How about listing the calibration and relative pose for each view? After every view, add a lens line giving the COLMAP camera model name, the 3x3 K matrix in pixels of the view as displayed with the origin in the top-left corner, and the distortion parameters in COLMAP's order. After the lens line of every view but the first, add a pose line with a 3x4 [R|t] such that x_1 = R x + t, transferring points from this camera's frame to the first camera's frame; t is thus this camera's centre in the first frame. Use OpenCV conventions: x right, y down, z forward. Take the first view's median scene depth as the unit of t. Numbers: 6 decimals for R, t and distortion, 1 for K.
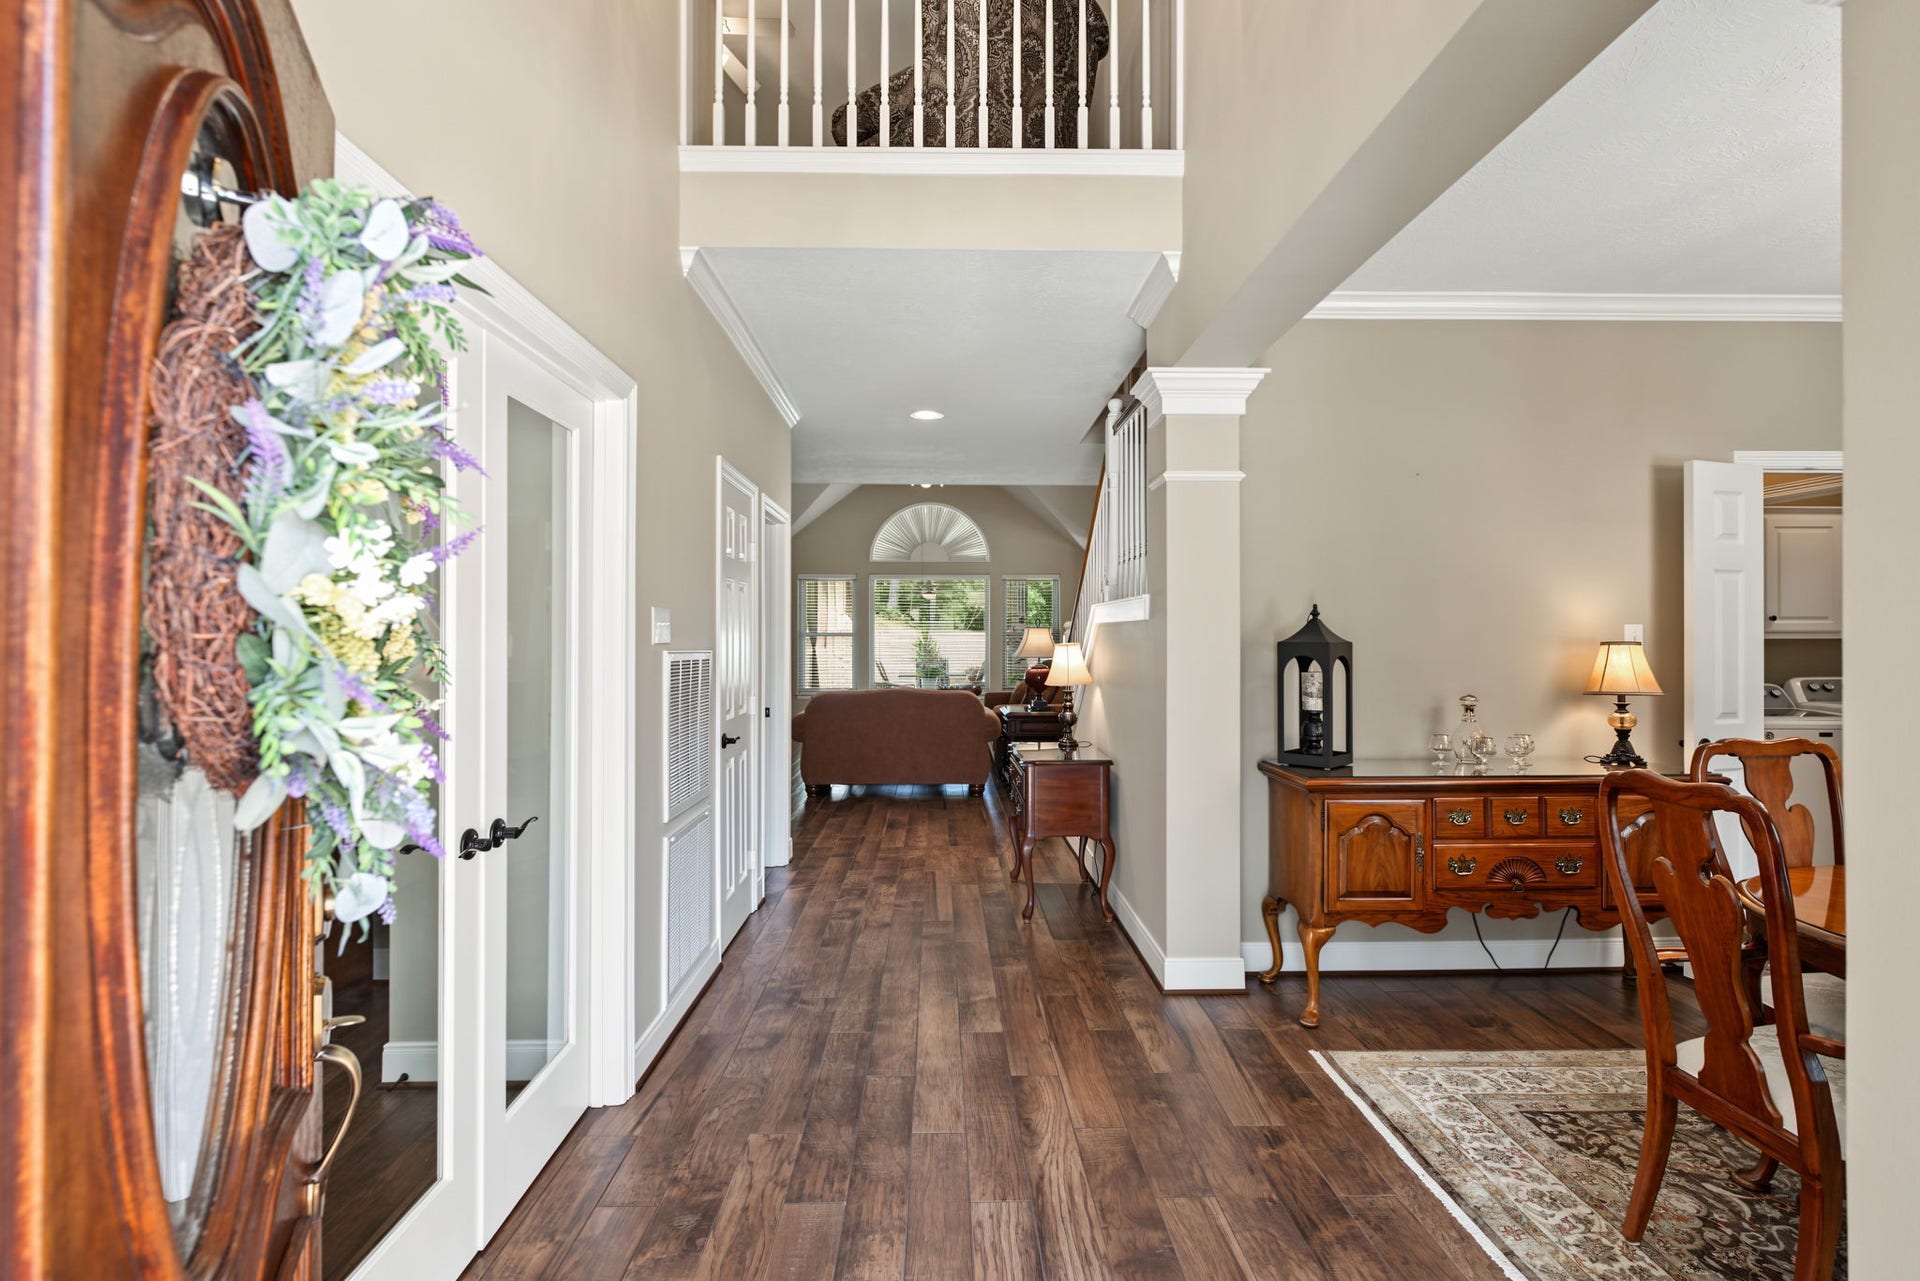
lens RADIAL K [[846.5, 0, 960.0], [0, 846.5, 640.5], [0, 0, 1]] dist [-0.000032, 0.000009]
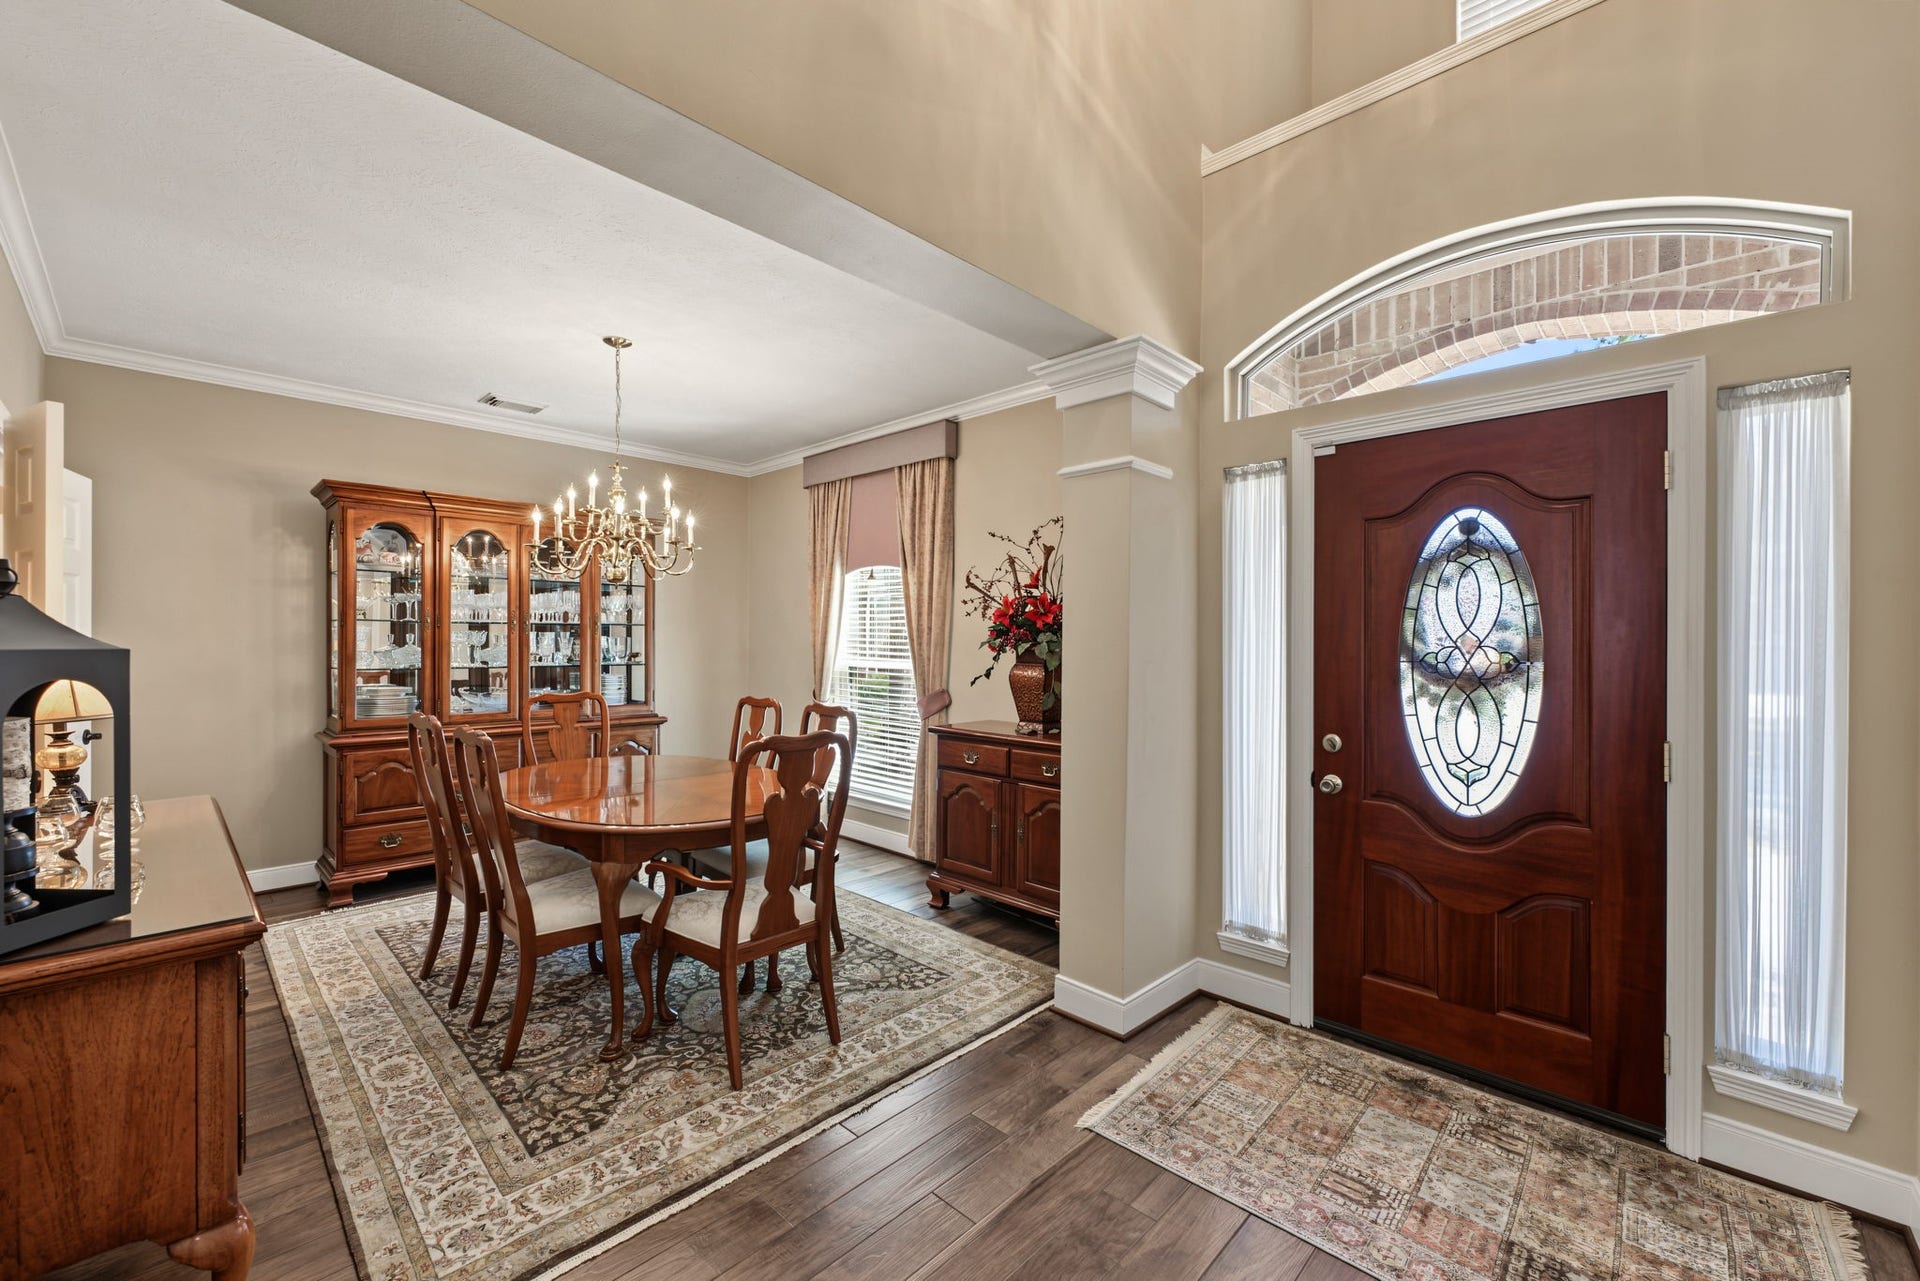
lens RADIAL K [[777.1, 0, 959.9], [0, 777.1, 644.8], [0, 0, 1]] dist [-0.001024, -0.000253]
pose [[-0.695479, -0.006503, 0.718517, -0.277638], [-0.000654, 0.999964, 0.008417, -0.006080], [-0.718547, 0.005384, -0.695458, 1.322666]]
